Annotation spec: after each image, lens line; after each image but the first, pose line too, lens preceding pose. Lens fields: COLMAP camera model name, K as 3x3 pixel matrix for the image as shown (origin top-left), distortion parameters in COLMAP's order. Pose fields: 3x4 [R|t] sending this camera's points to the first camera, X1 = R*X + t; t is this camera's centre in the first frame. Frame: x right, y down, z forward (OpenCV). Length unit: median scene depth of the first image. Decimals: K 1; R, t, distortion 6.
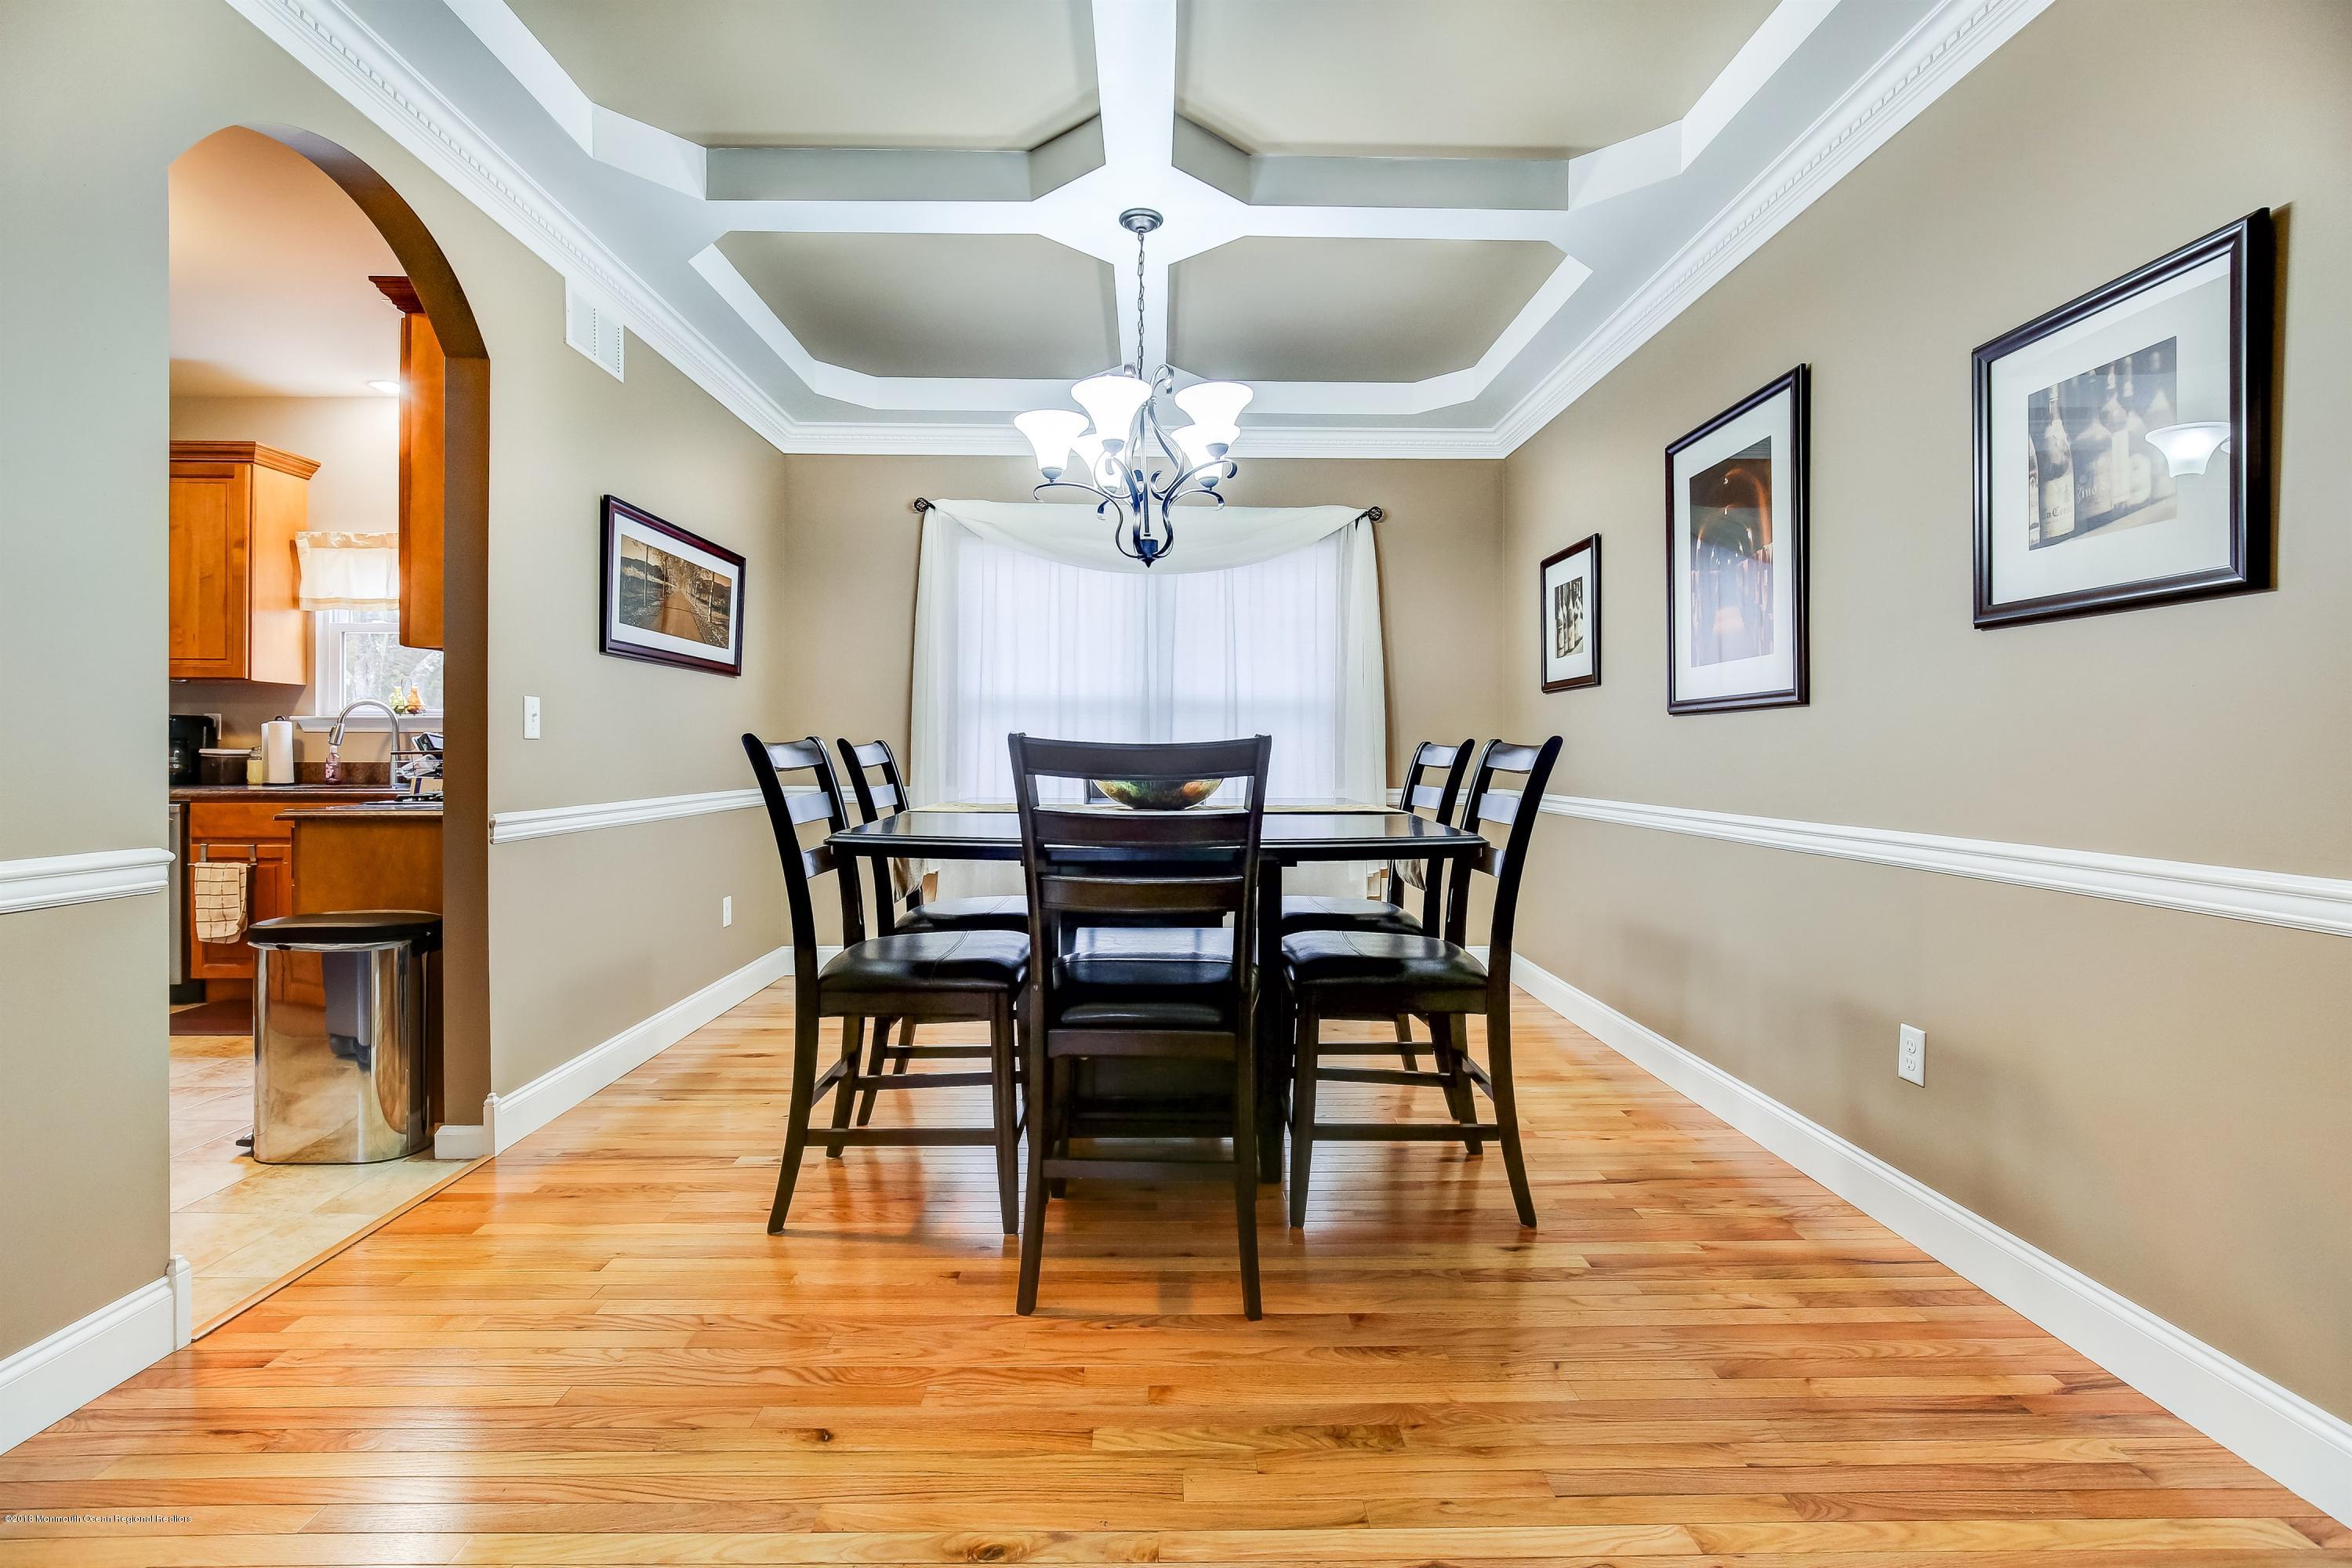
lens RADIAL K [[1058.5, 0, 1171.9], [0, 1058.5, 741.5], [0, 0, 1]] dist [-0.012286, 0.000834]
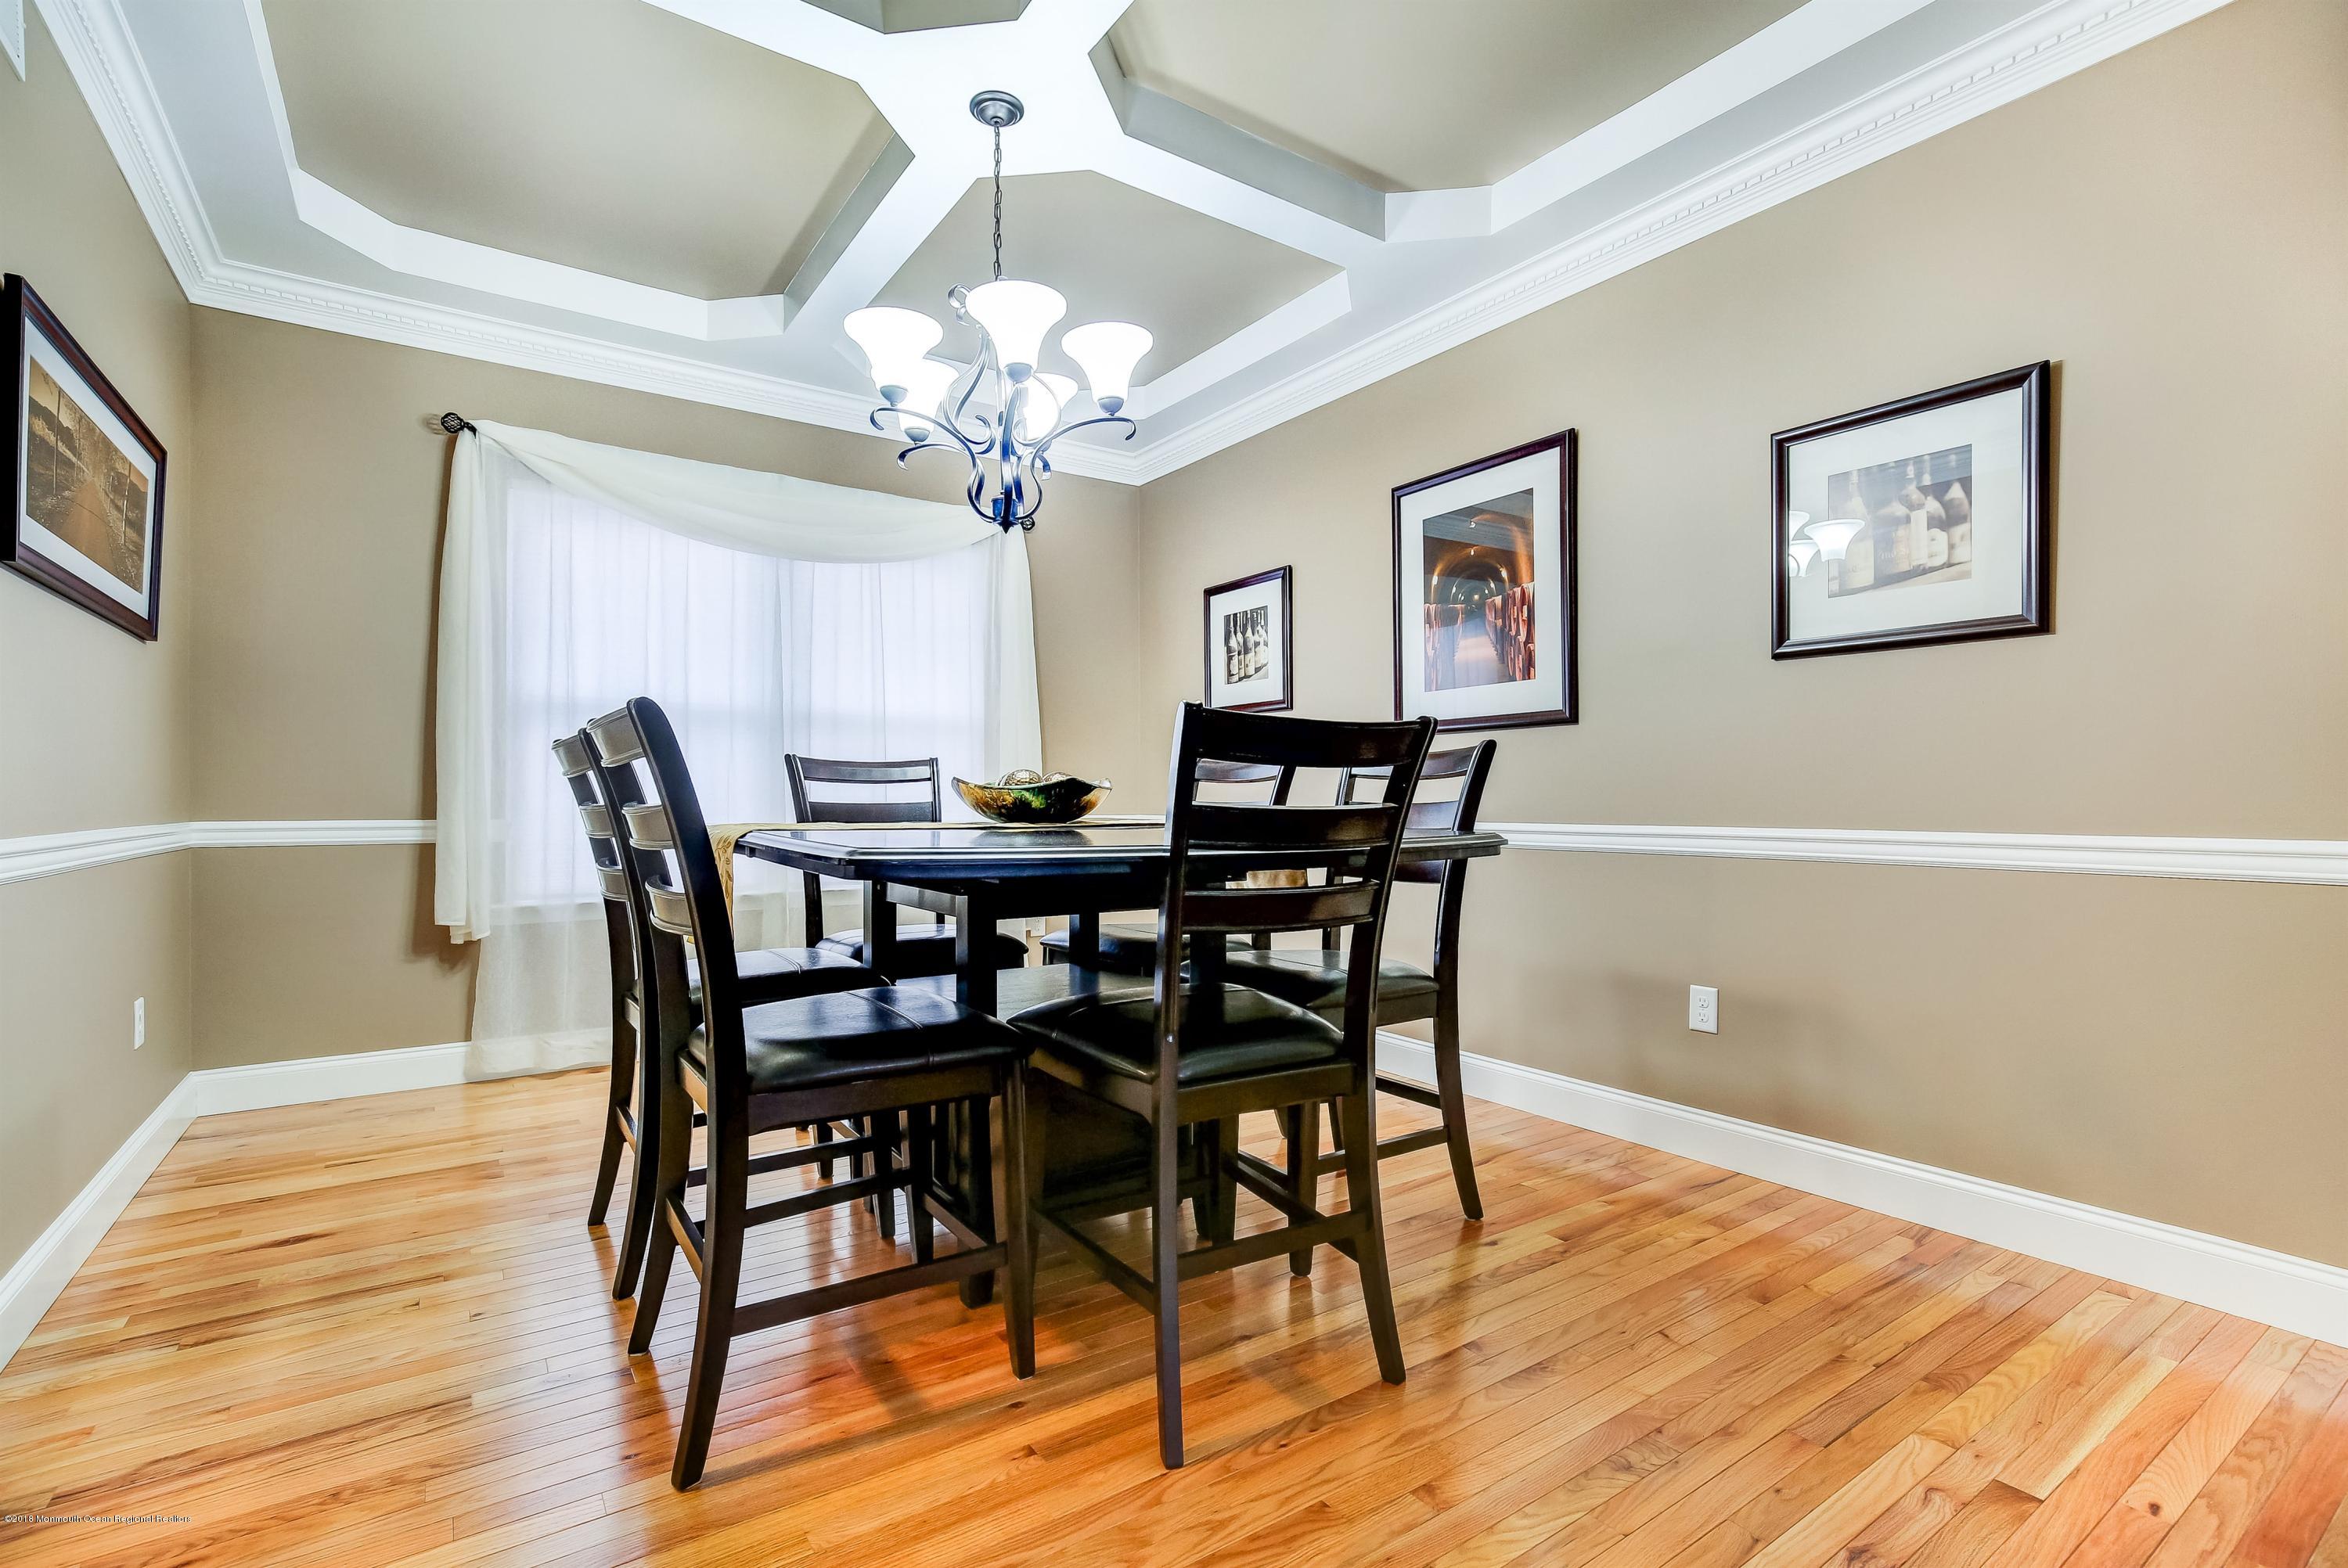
lens RADIAL K [[1067.8, 0, 1174.0], [0, 1067.8, 784.0], [0, 0, 1]] dist [-0.015249, 0.006324]
pose [[0.838220, 0.004795, 0.545311, -0.449678], [-0.002758, 0.999986, -0.004554, 0.042694], [-0.545326, 0.002313, 0.838221, 0.284832]]
